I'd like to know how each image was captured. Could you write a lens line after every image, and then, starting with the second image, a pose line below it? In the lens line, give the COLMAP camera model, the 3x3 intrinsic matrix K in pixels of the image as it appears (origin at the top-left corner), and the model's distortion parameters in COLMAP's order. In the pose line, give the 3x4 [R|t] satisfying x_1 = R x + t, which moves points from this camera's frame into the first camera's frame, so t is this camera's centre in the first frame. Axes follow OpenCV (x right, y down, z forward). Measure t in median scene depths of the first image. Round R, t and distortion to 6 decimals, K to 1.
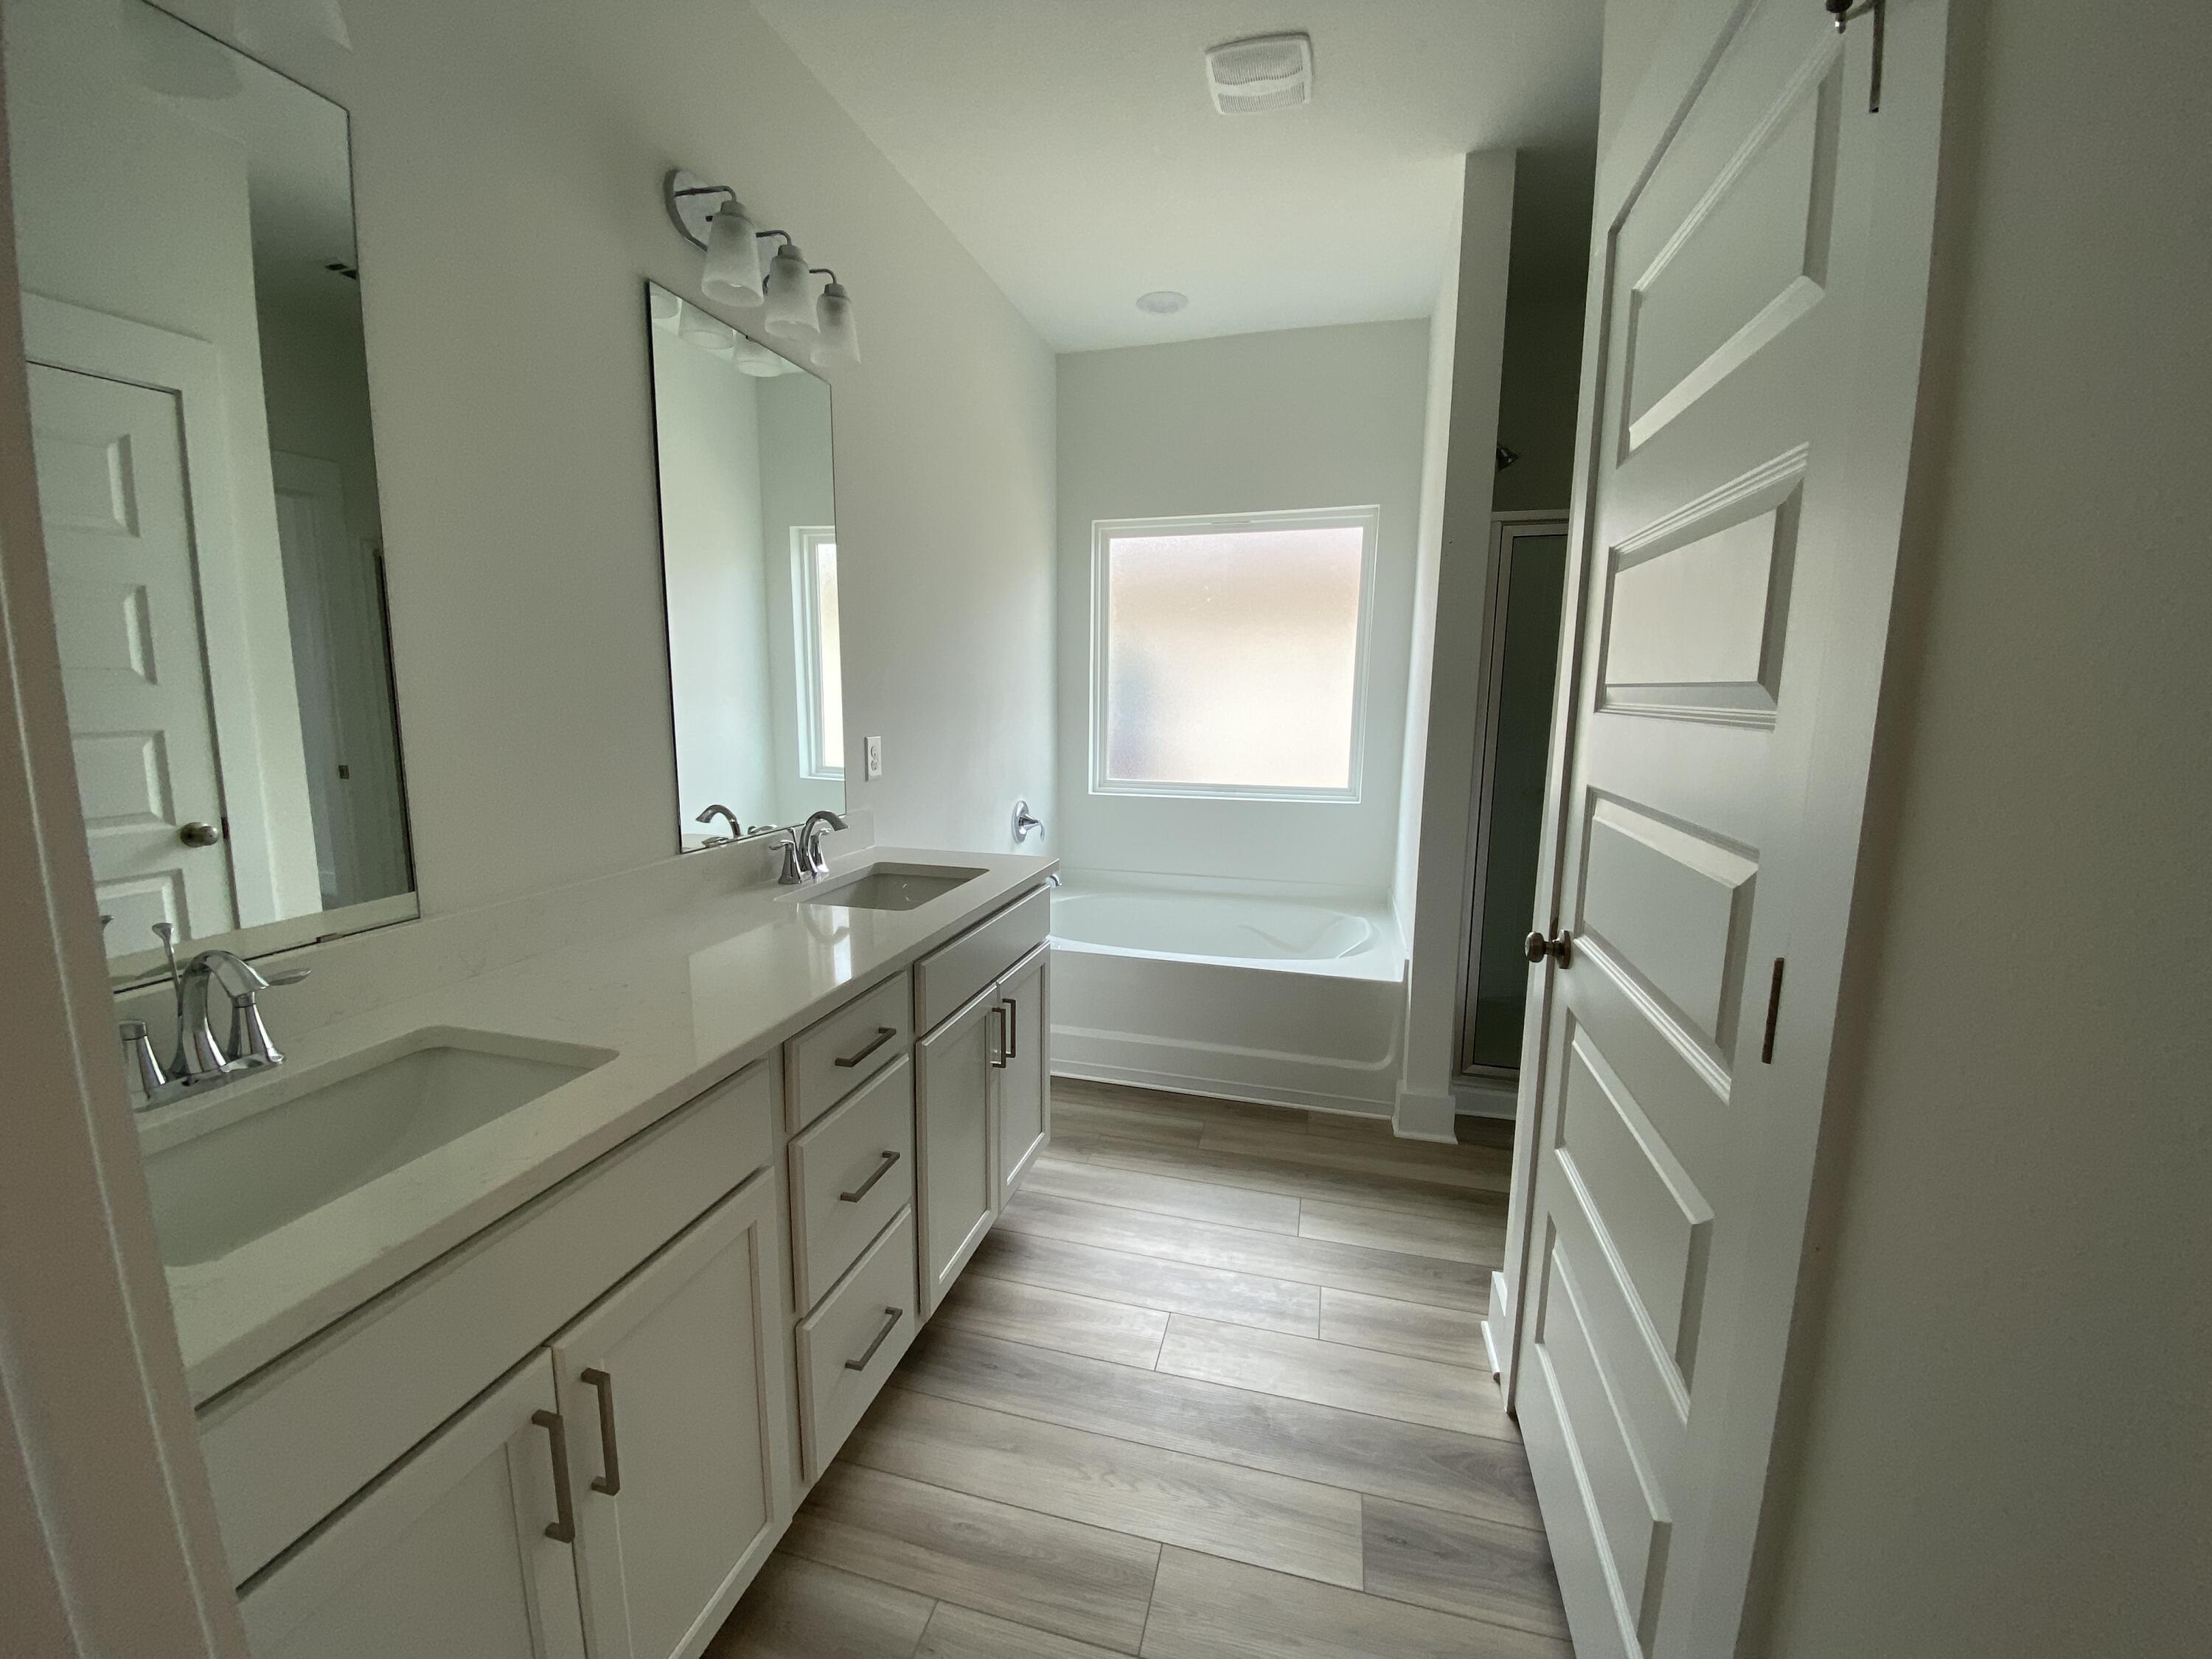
lens RADIAL K [[888.4, 0, 1099.2], [0, 888.4, 827.1], [0, 0, 1]] dist [0.022778, -0.021686]
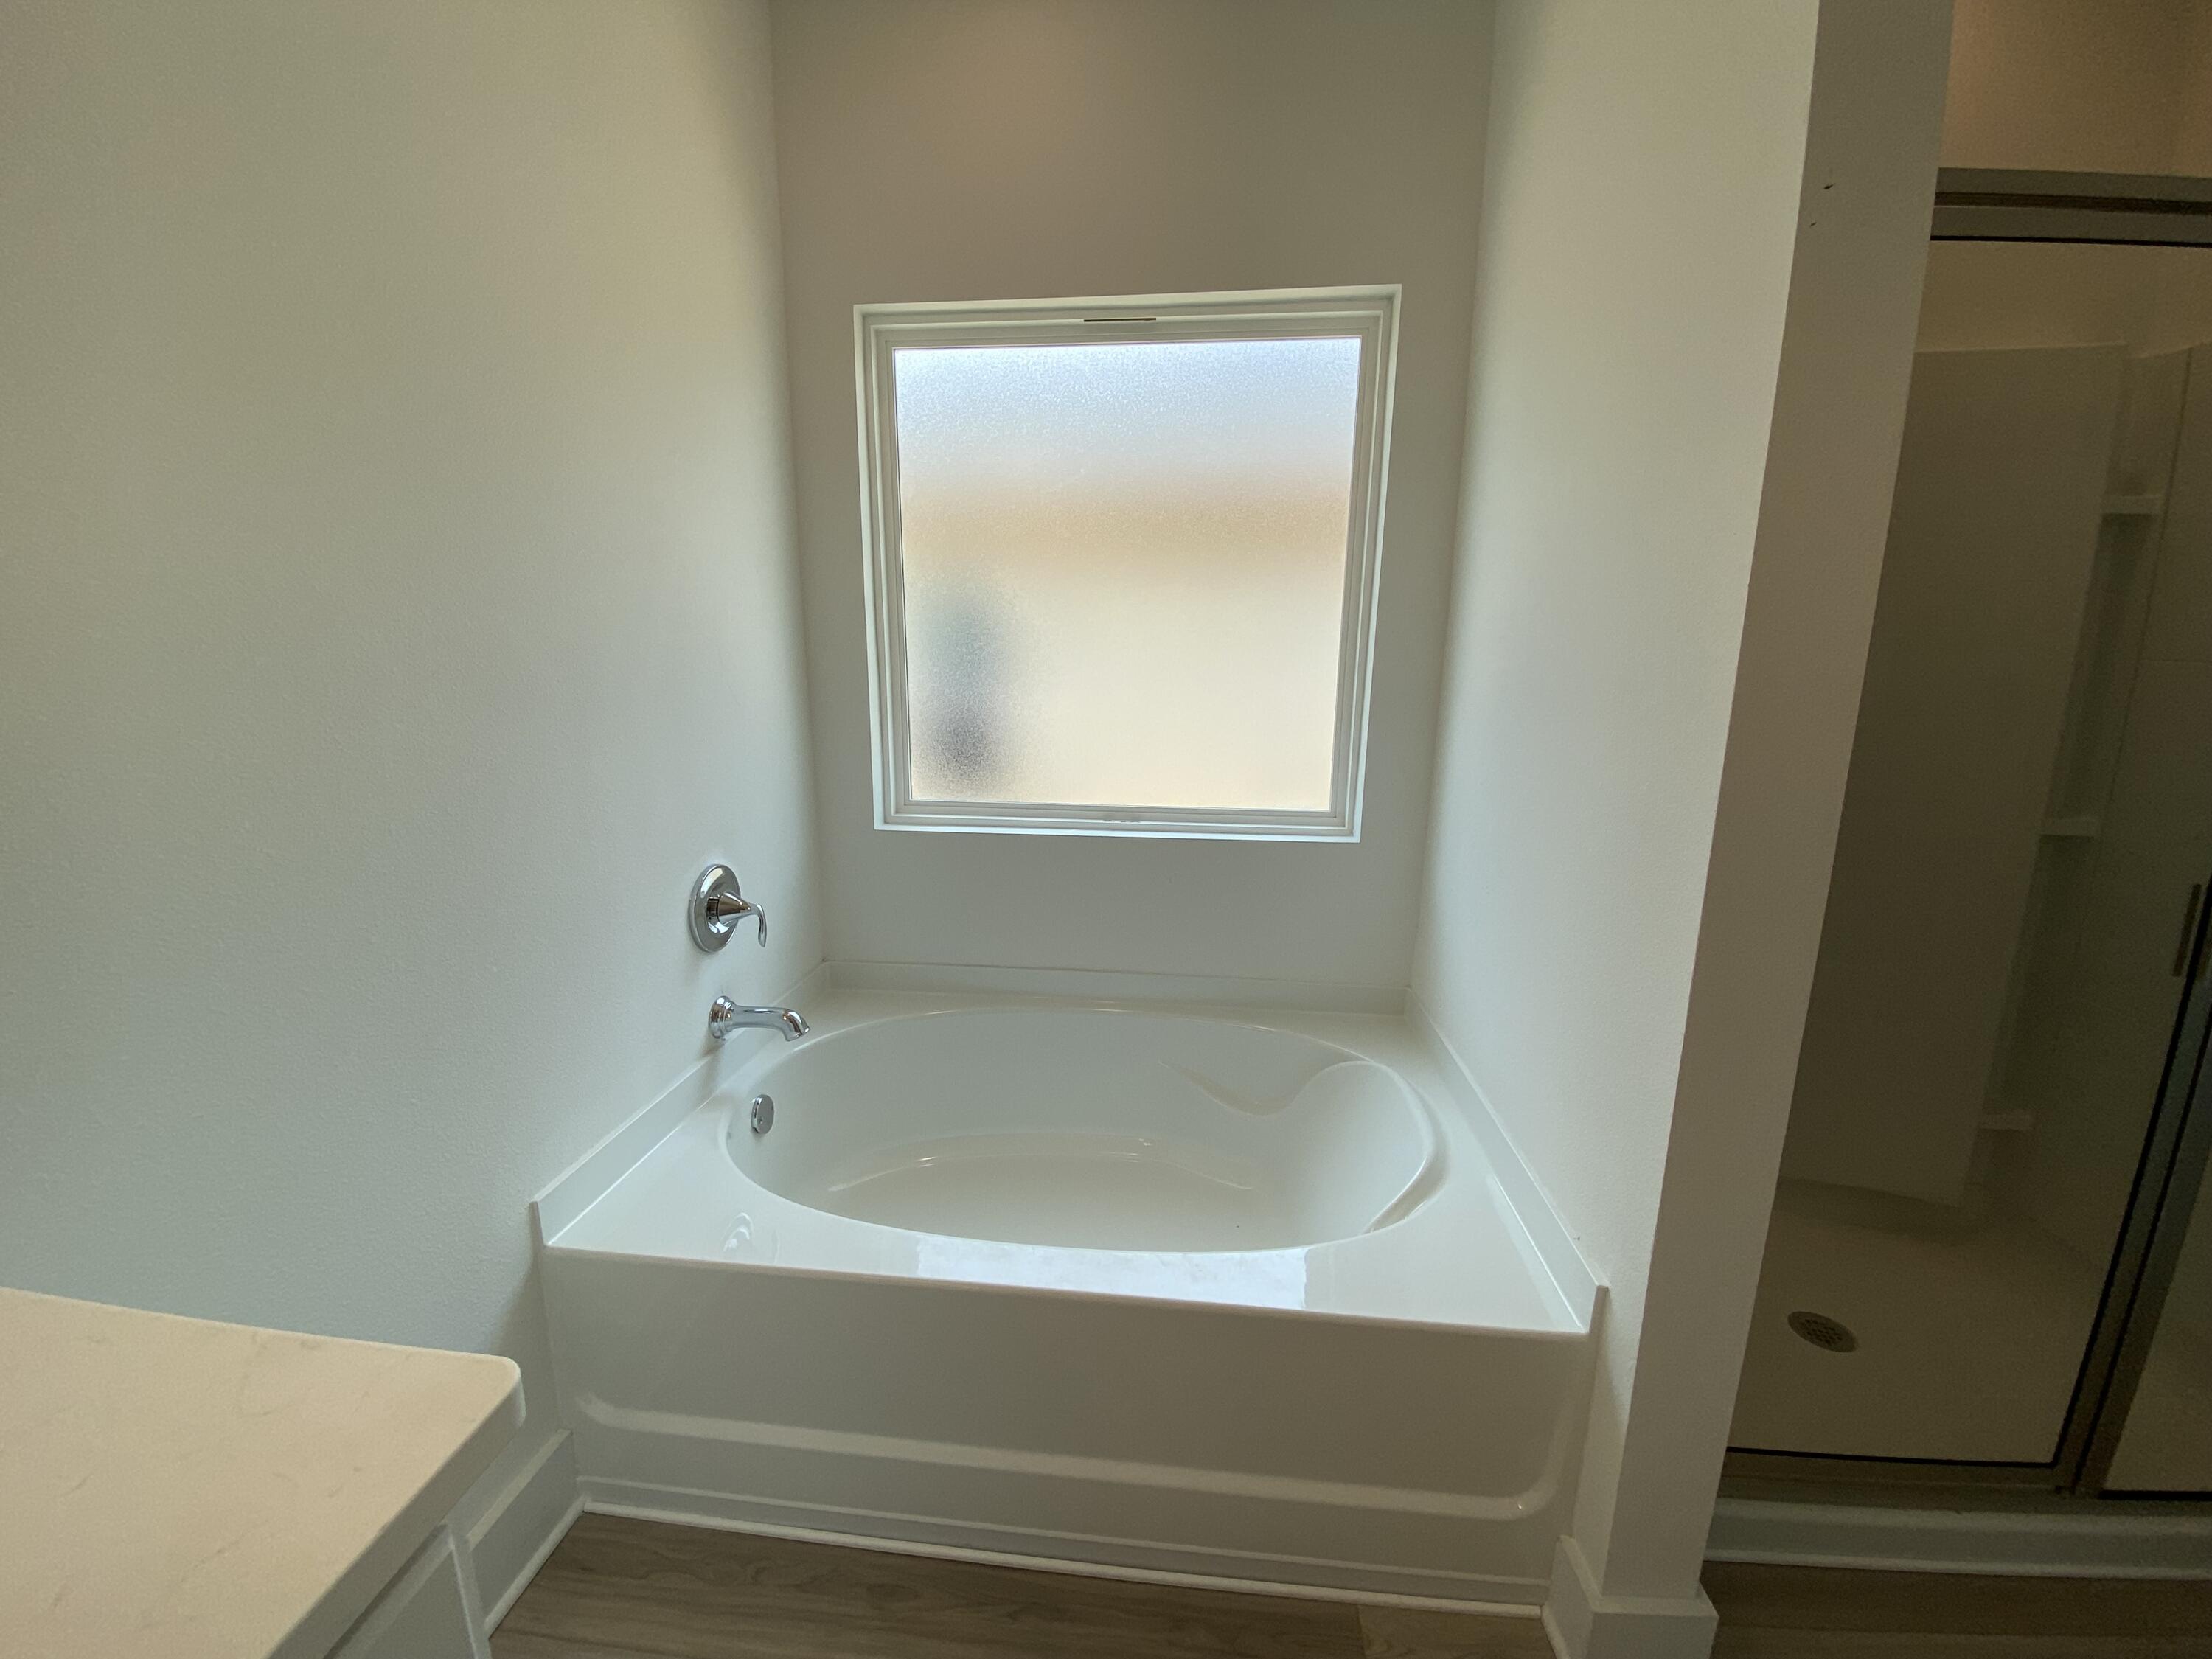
lens RADIAL K [[892.9, 0, 1103.0], [0, 892.9, 834.2], [0, 0, 1]] dist [0.023415, -0.025534]
pose [[0.987261, -0.030805, 0.156100, 0.043477], [0.022834, 0.998355, 0.052601, -0.063203], [-0.157464, -0.048366, 0.986340, 0.456017]]
